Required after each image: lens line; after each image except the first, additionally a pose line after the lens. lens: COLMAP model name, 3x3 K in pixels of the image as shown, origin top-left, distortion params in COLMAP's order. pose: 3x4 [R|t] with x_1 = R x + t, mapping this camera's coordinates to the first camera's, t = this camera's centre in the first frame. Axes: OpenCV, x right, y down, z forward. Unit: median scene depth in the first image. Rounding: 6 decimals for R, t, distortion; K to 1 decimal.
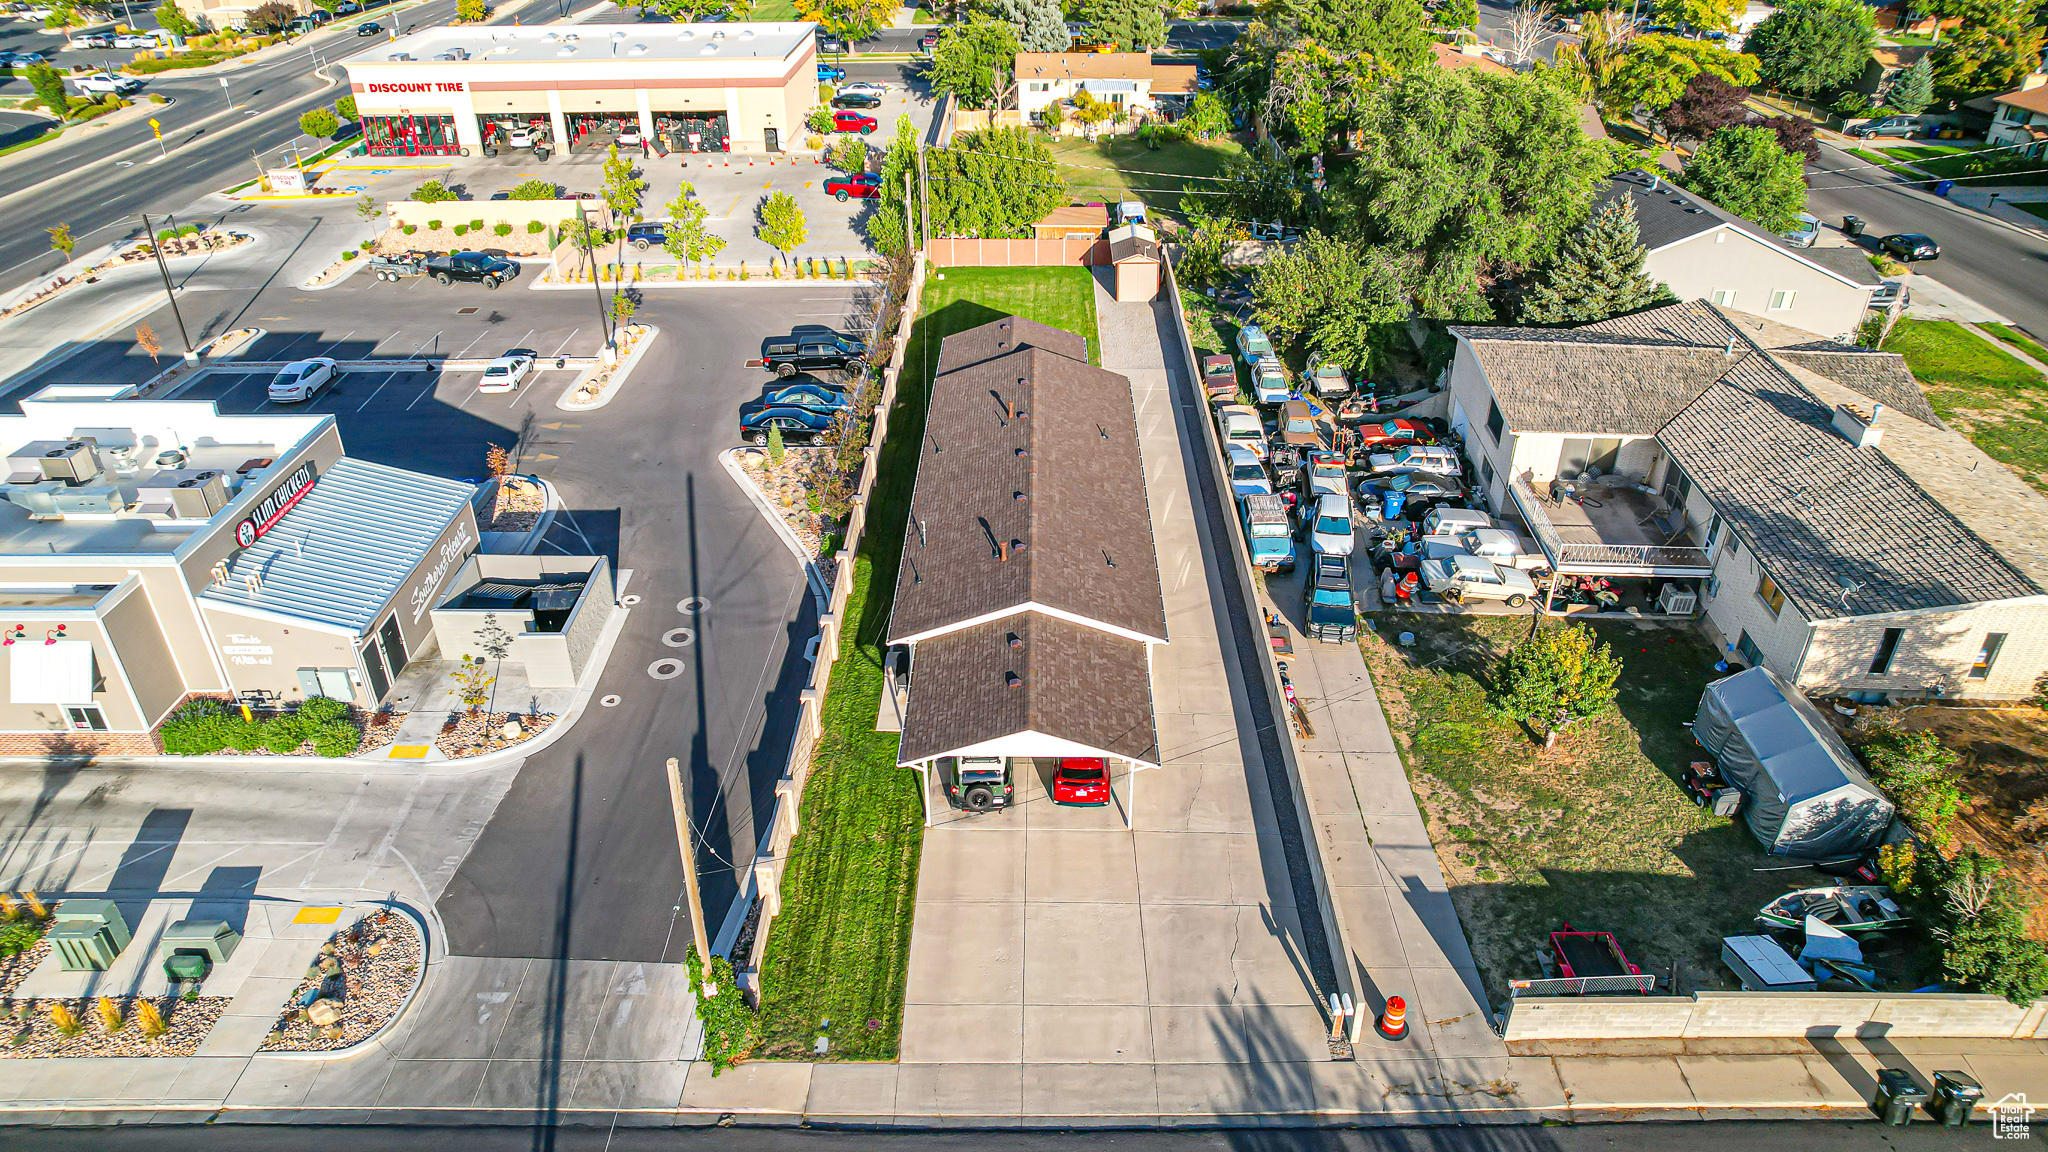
lens RADIAL K [[1317.2, 0, 1024.6], [0, 1317.2, 575.7], [0, 0, 1]] dist [-0.082494, 0.075998]
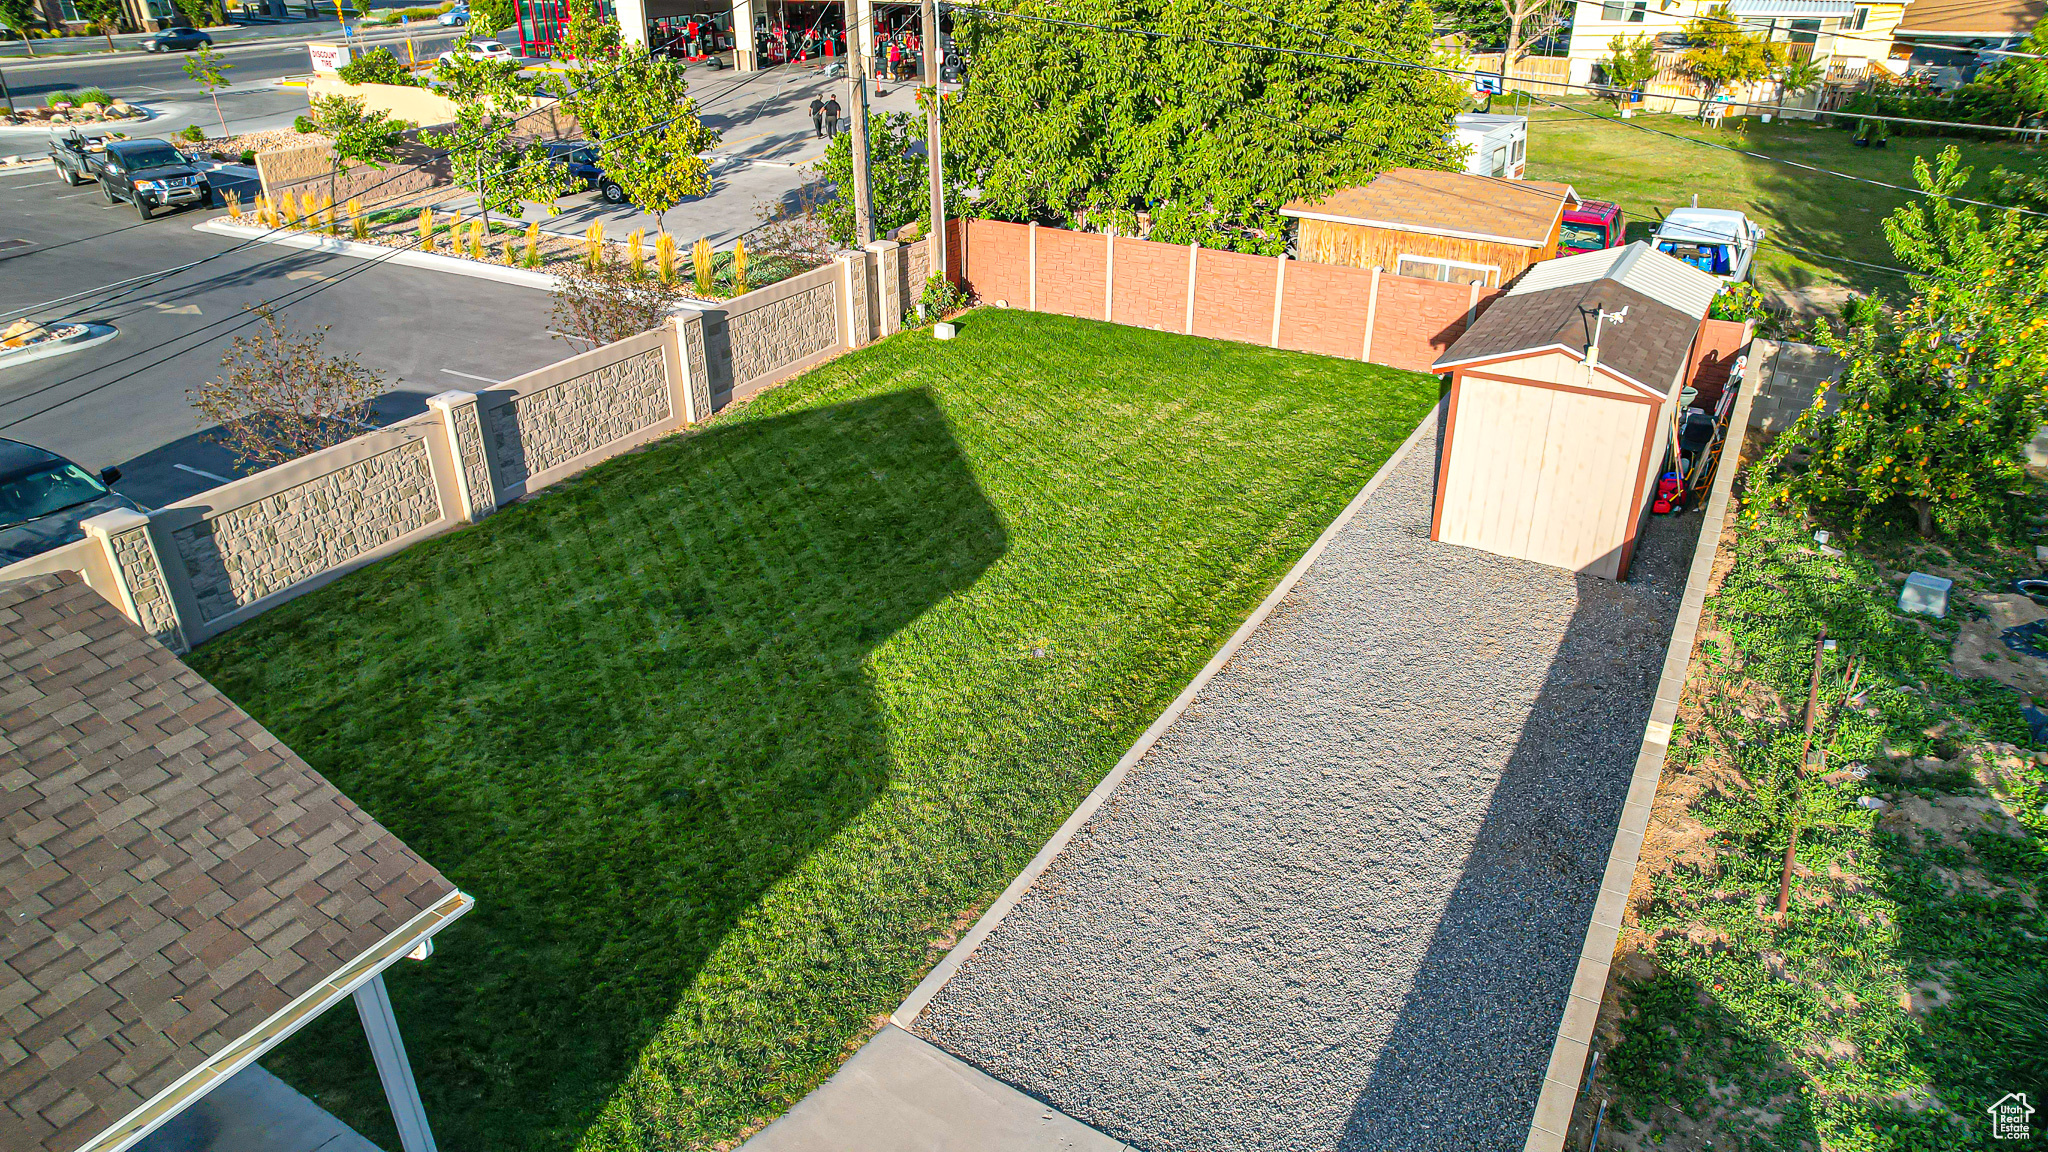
lens RADIAL K [[1317.2, 0, 1016.3], [0, 1317.2, 571.7], [0, 0, 1]] dist [-0.082494, 0.075998]
pose [[0.866506, 0.227816, -0.444147, 0.184926], [-0.255475, 0.966812, -0.002510, -0.313505], [0.428835, 0.115643, 0.895950, 1.303496]]
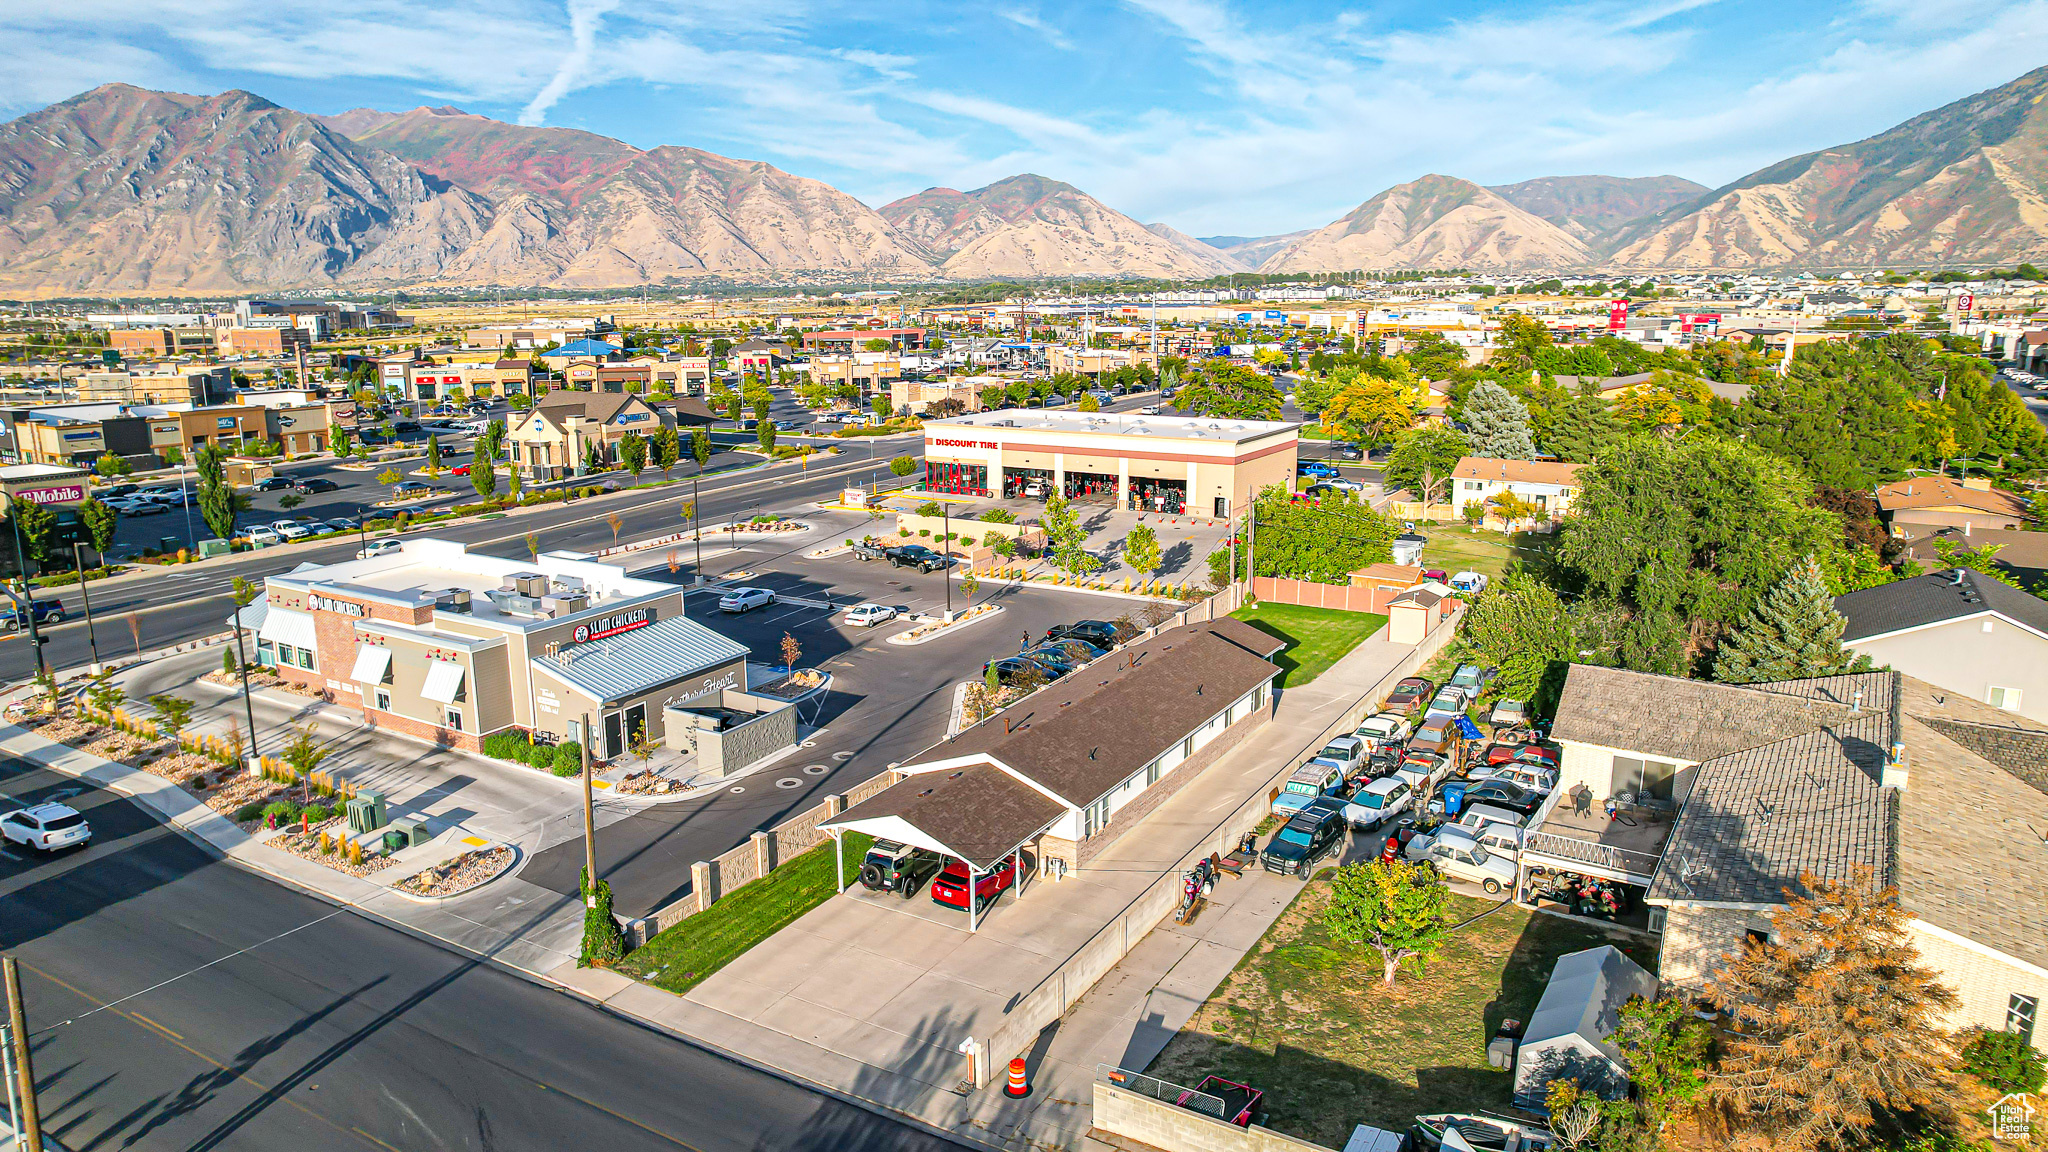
lens RADIAL K [[1317.2, 0, 1017.6], [0, 1317.2, 564.9], [0, 0, 1]] dist [-0.082494, 0.075998]
pose [[0.864557, 0.102128, -0.492048, 0.558840], [-0.256908, 0.931335, -0.258097, 0.148762], [0.431903, 0.349551, 0.831429, -0.080275]]
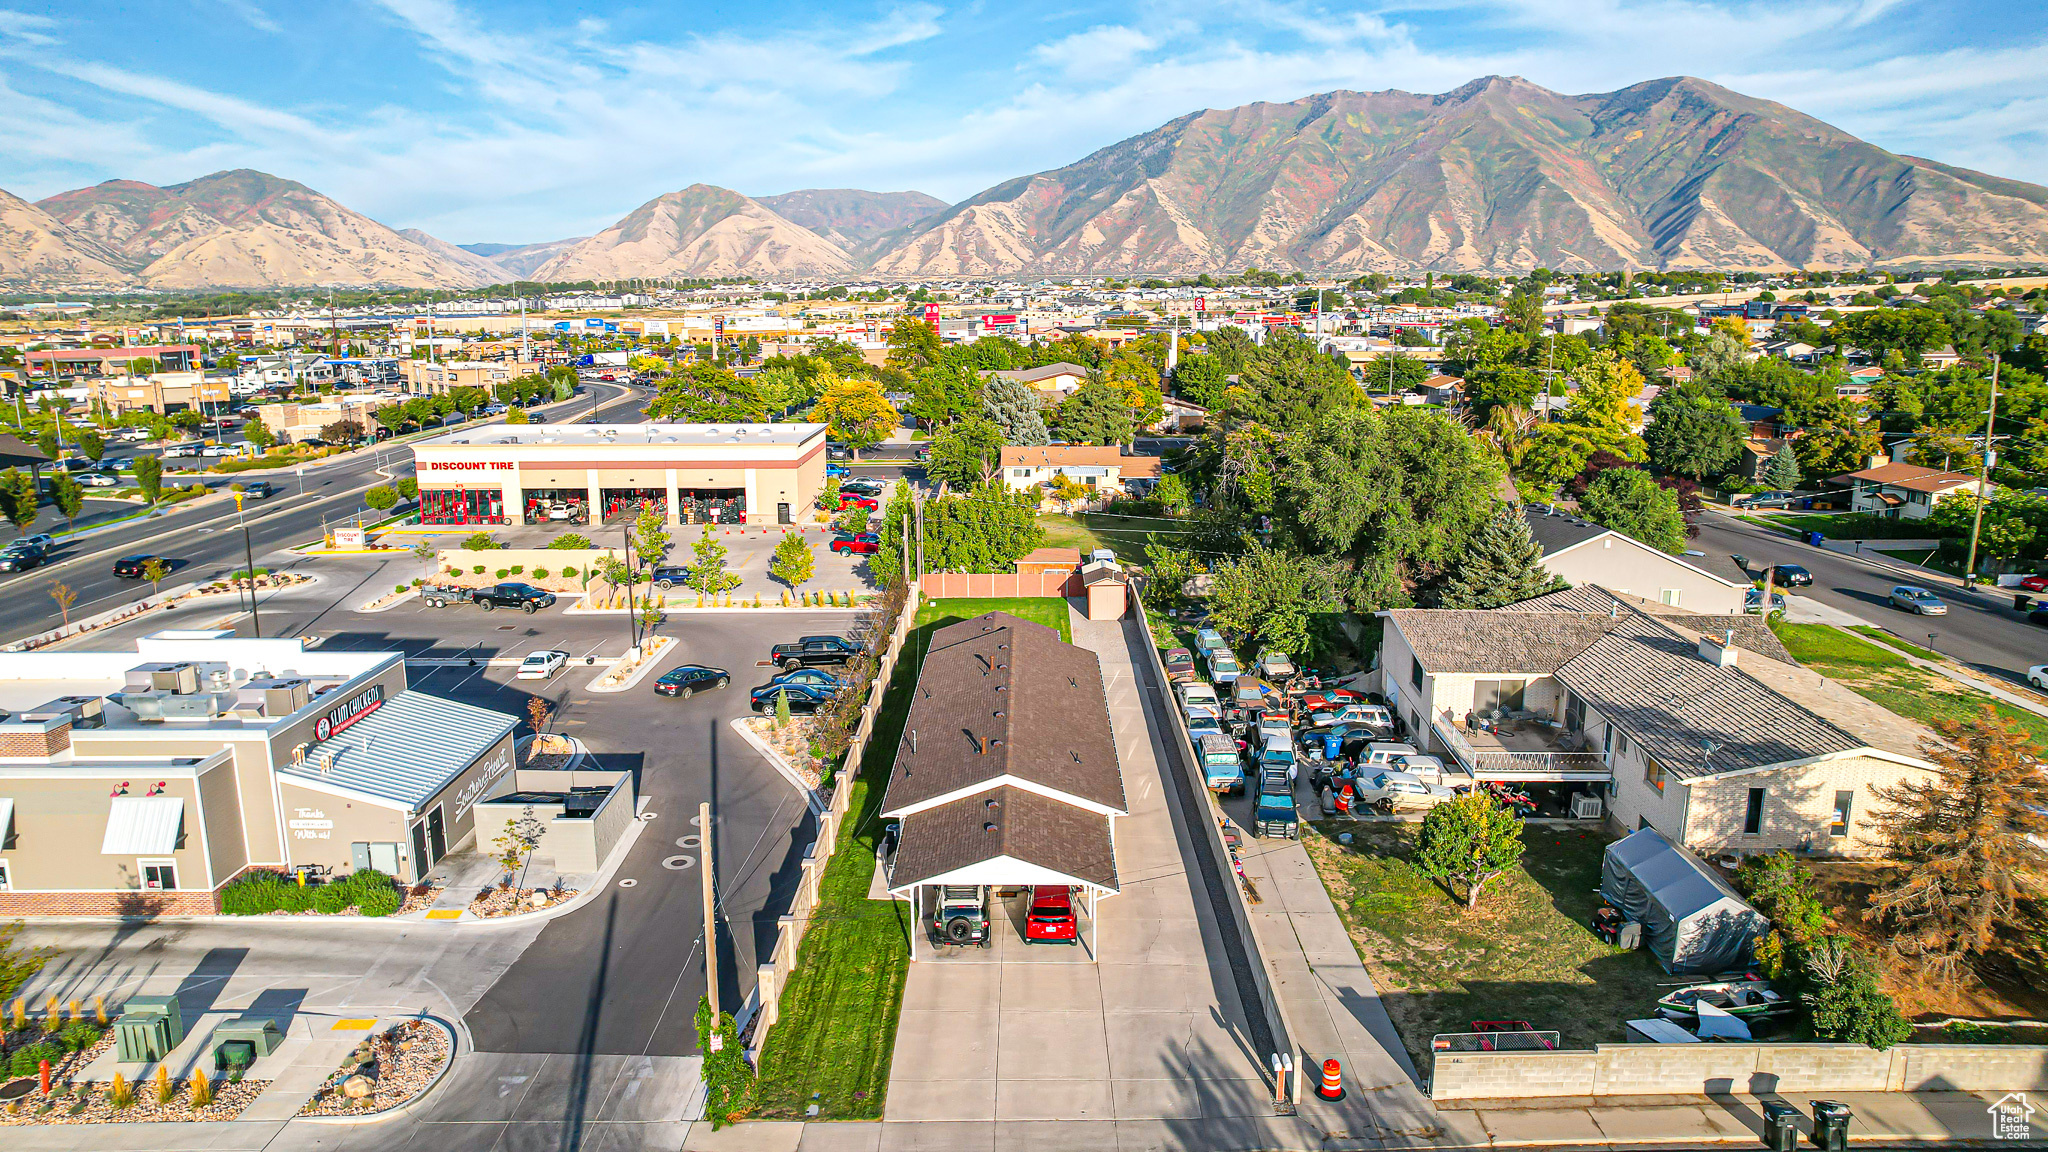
lens RADIAL K [[1317.2, 0, 1023.6], [0, 1317.2, 574.9], [0, 0, 1]] dist [-0.082494, 0.075998]
pose [[0.999969, -0.000121, 0.007835, 0.009395], [0.002663, 0.945638, -0.325209, 0.202640], [-0.007370, 0.325220, 0.945610, -0.128441]]
